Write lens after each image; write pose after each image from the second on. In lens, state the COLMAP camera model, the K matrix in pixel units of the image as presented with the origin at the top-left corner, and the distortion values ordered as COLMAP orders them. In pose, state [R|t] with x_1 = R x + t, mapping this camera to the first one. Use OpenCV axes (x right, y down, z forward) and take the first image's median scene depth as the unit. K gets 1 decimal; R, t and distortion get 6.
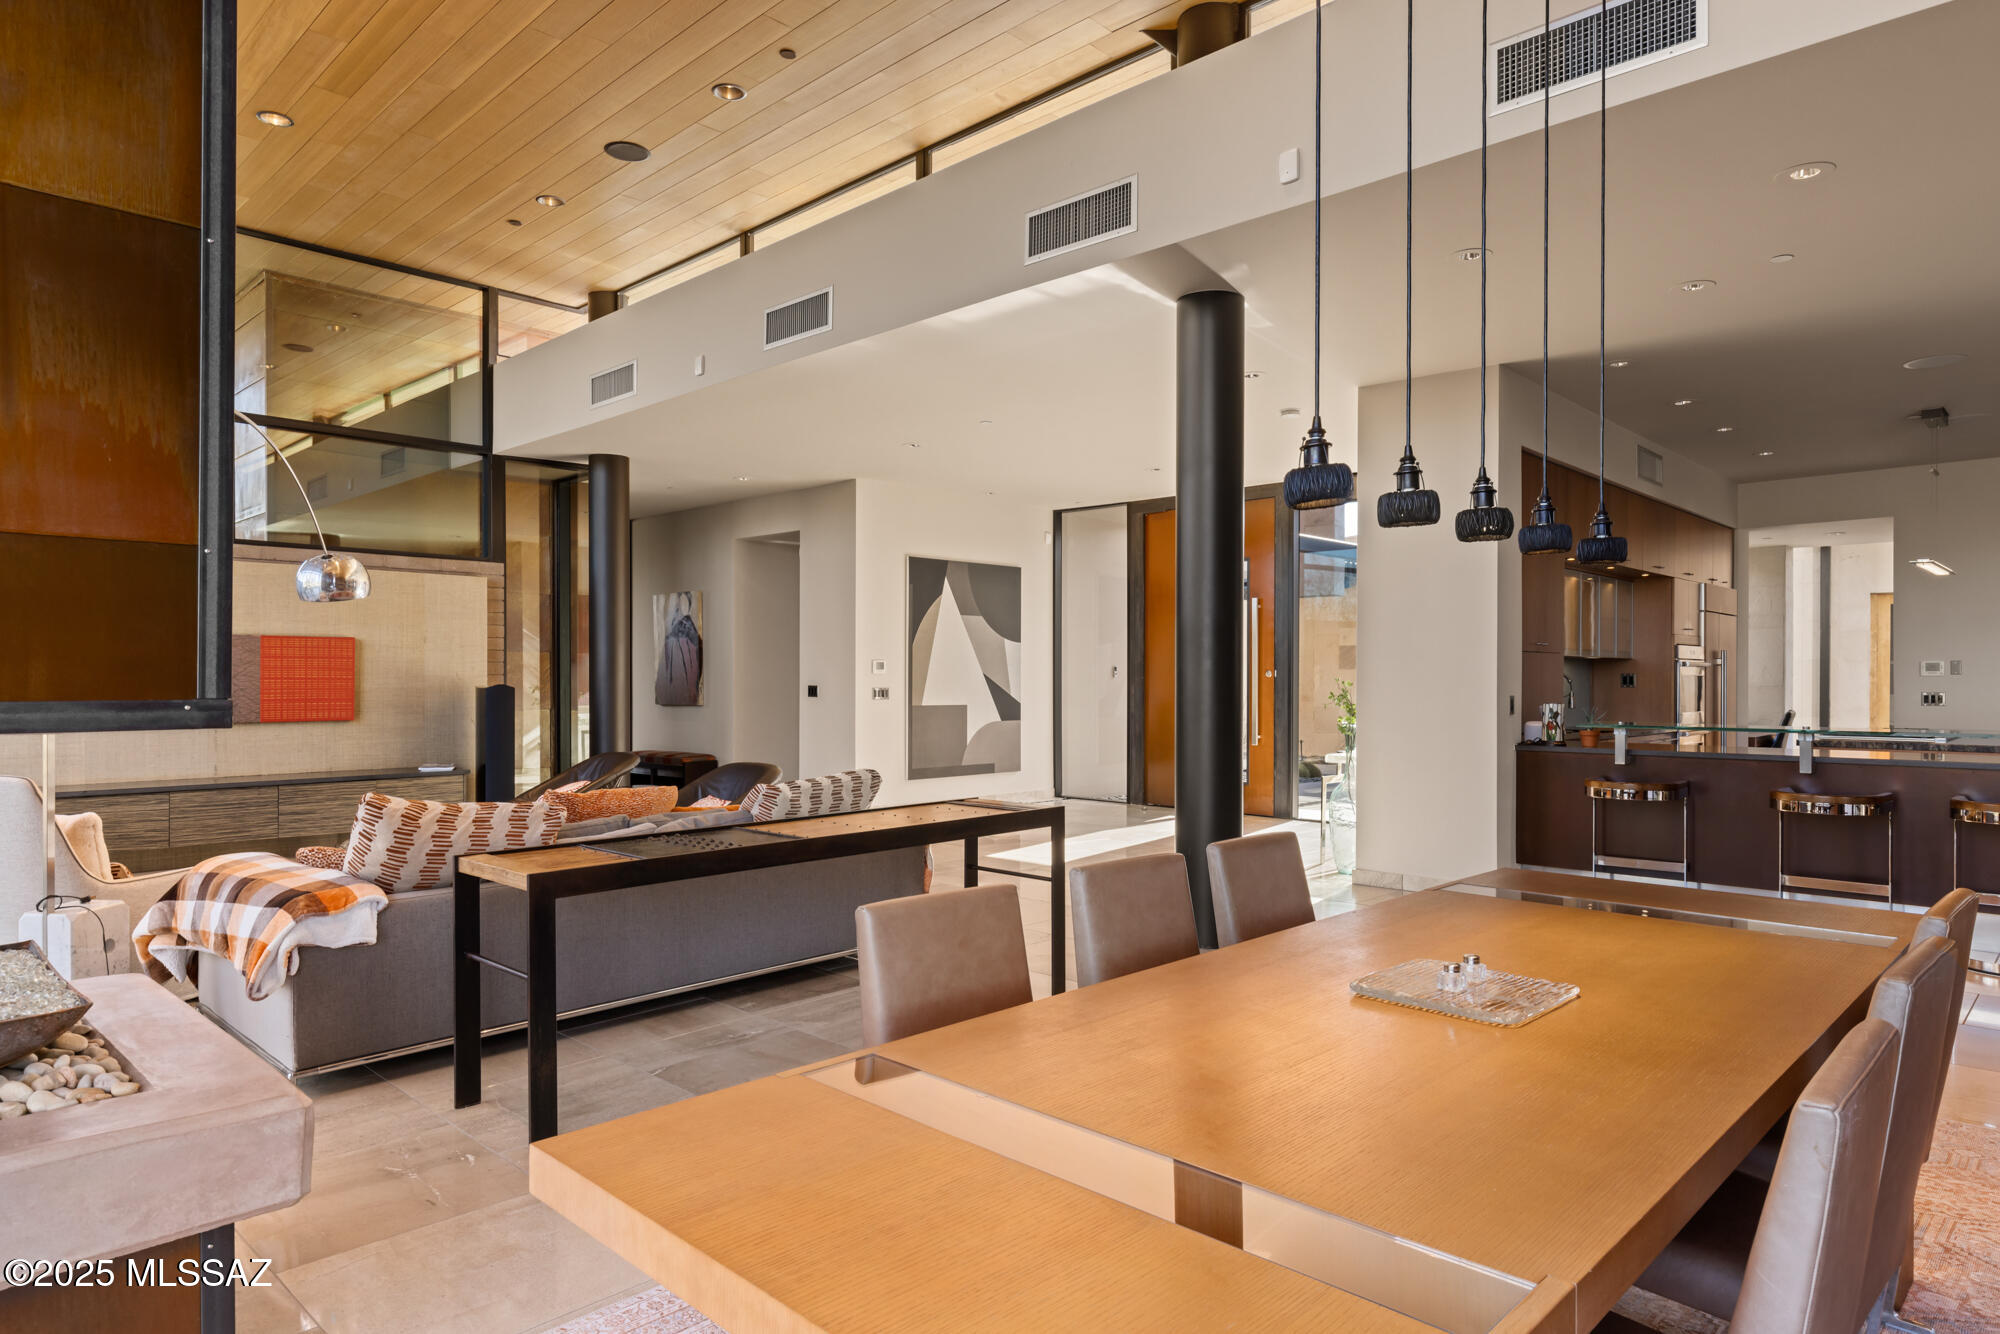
lens RADIAL K [[1185.4, 0, 990.9], [0, 1185.4, 669.3], [0, 0, 1]] dist [-0.003014, -0.002790]
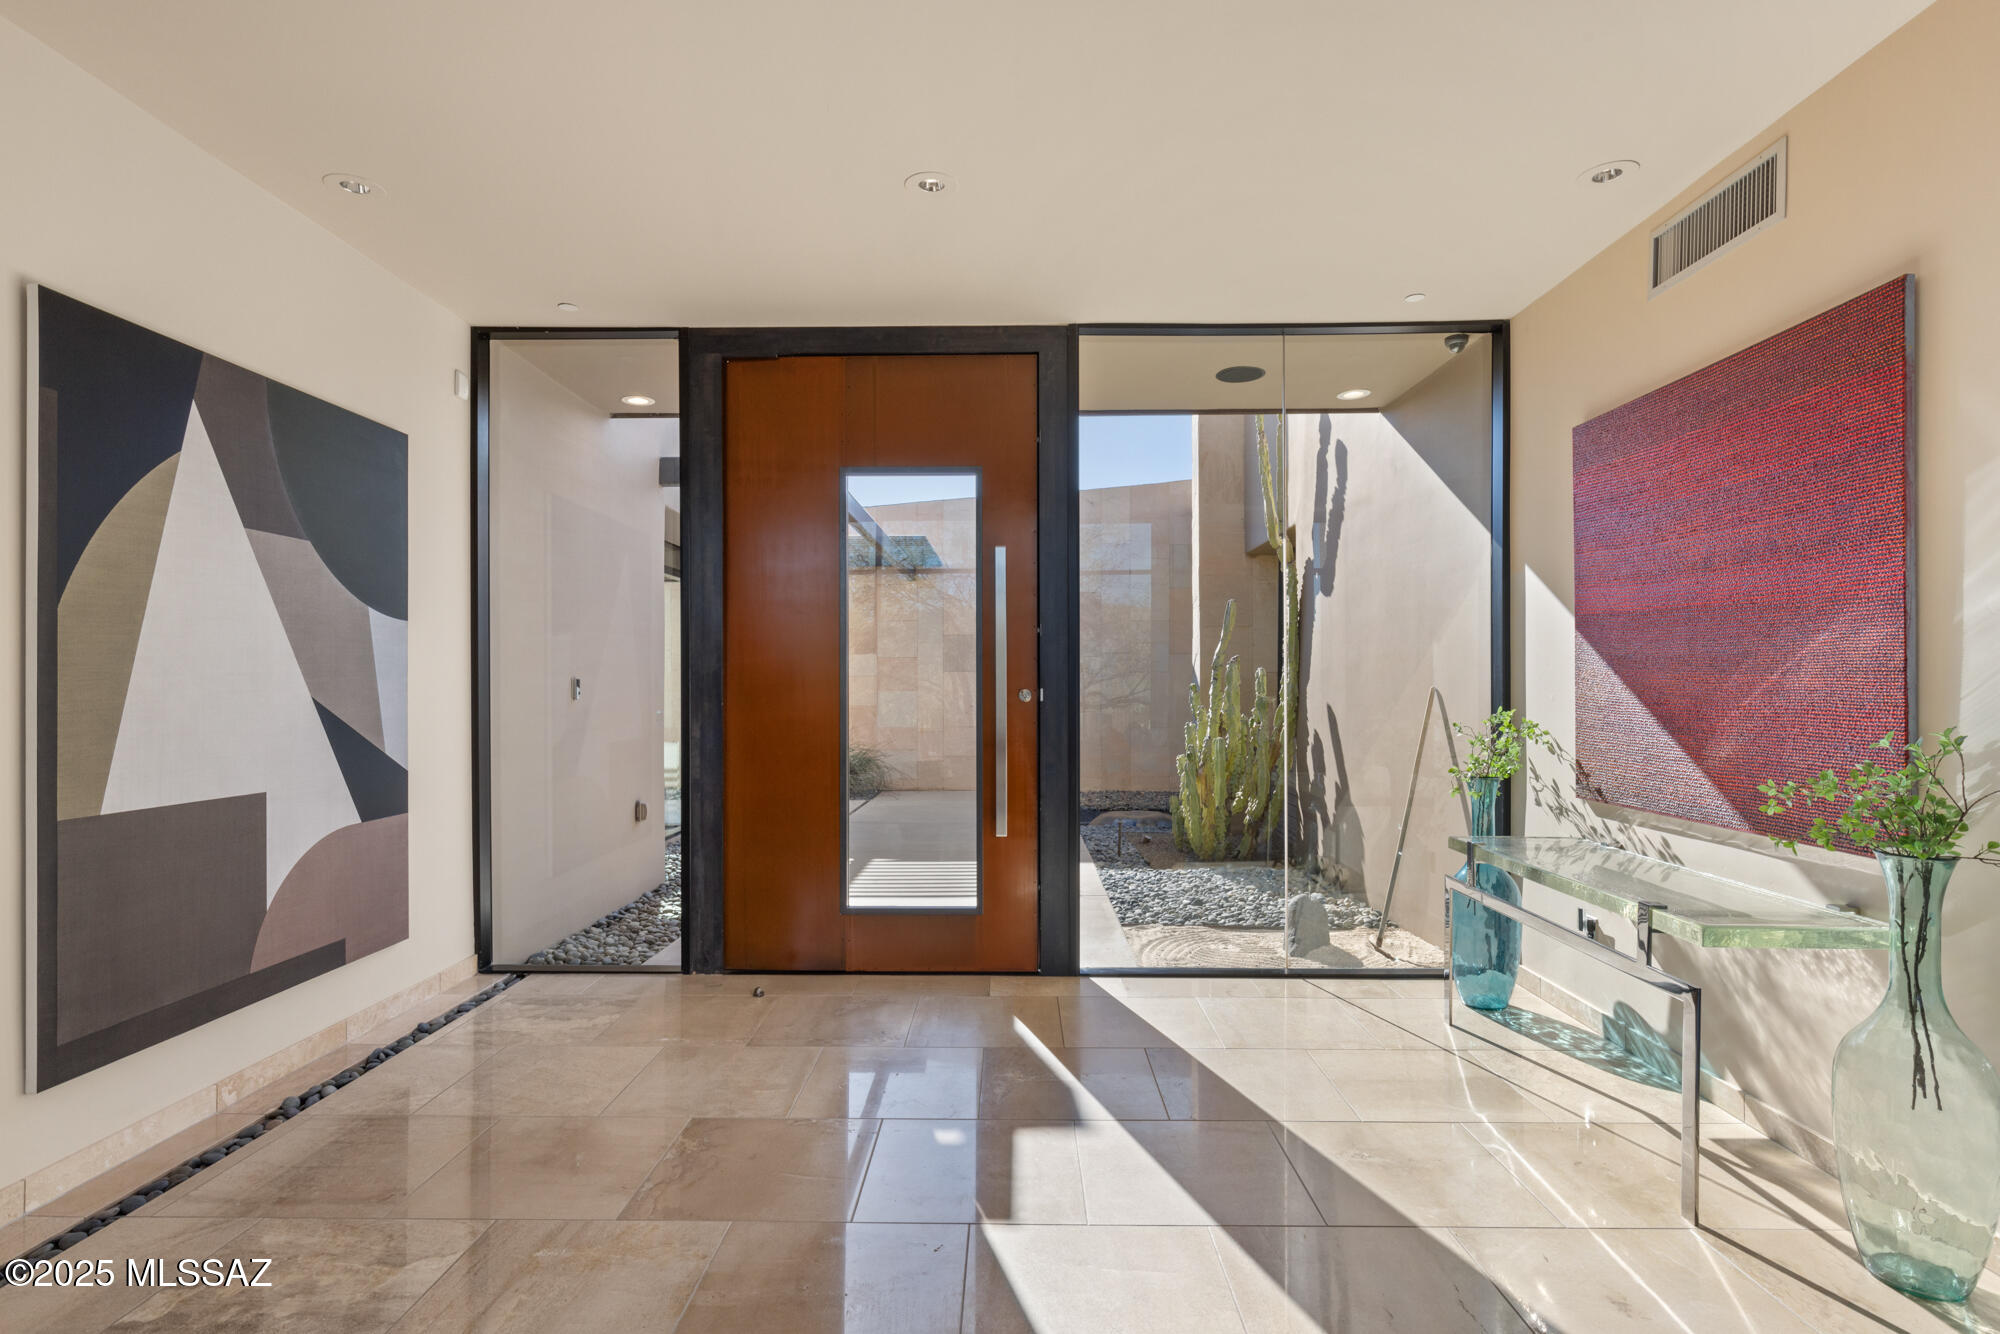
lens RADIAL K [[979.4, 0, 991.1], [0, 979.4, 677.7], [0, 0, 1]] dist [0.004262, -0.000140]
pose [[0.729239, 0.001037, 0.684258, -0.060394], [-0.002718, 0.999995, 0.001382, -0.003999], [-0.684253, -0.002868, 0.729239, 0.638885]]
